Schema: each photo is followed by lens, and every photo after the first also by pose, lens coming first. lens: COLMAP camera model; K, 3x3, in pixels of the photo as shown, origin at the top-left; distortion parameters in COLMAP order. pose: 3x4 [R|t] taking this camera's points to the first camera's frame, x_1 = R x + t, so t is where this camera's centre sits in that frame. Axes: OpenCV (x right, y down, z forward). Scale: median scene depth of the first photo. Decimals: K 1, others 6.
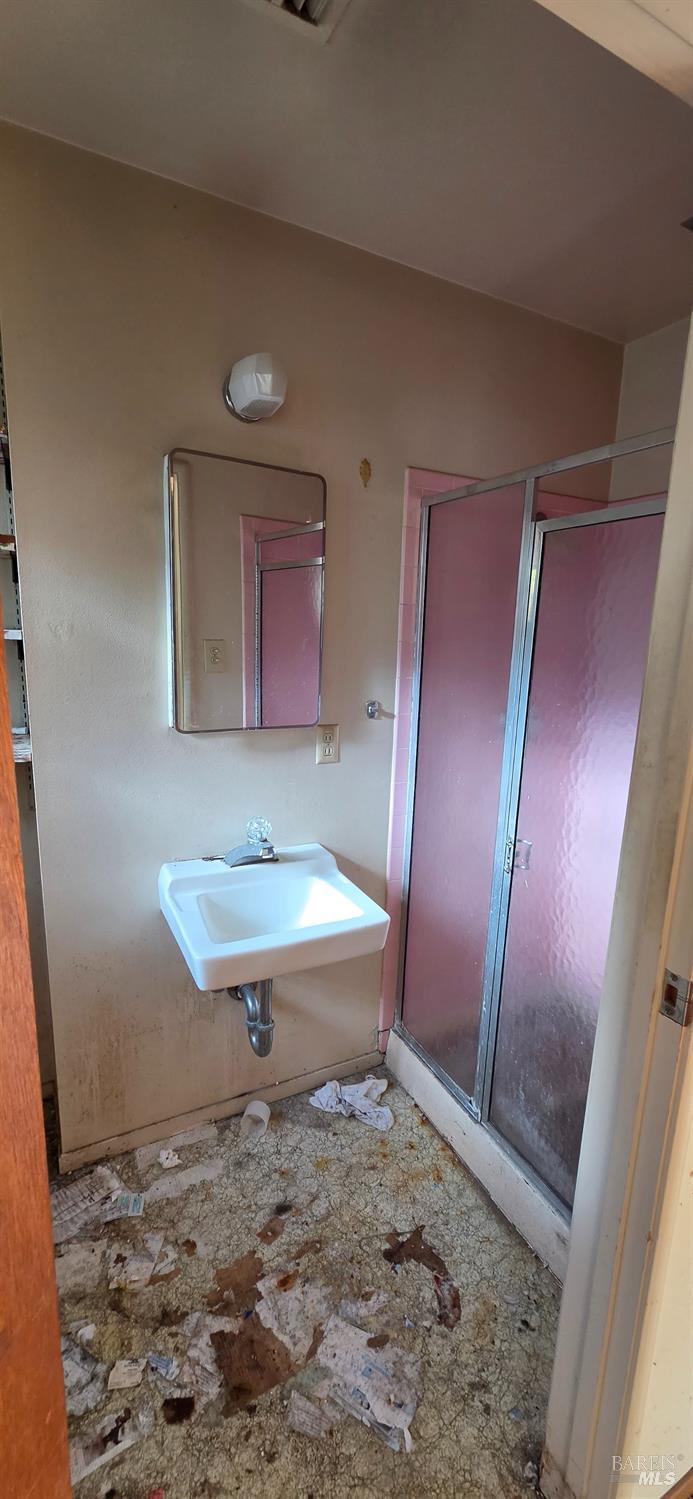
lens RADIAL K [[607.1, 0, 346.5], [0, 607.1, 749.5], [0, 0, 1]] dist [-0.000933, 0.007791]
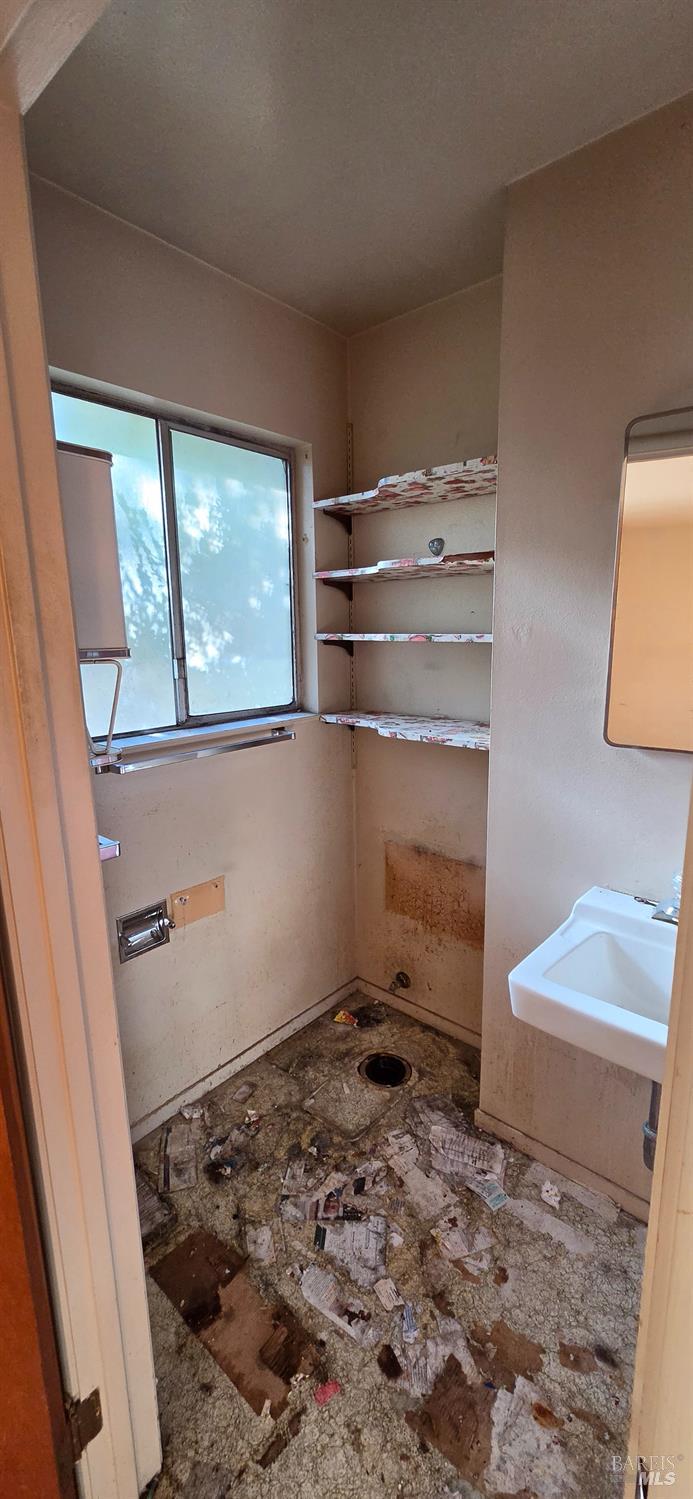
lens RADIAL K [[607.1, 0, 346.5], [0, 607.1, 749.5], [0, 0, 1]] dist [-0.000933, 0.007791]
pose [[0.390634, 0.141041, -0.909677, 0.412292], [-0.154259, 0.984249, 0.086362, -0.040954], [0.907529, 0.106590, 0.406238, 0.314046]]
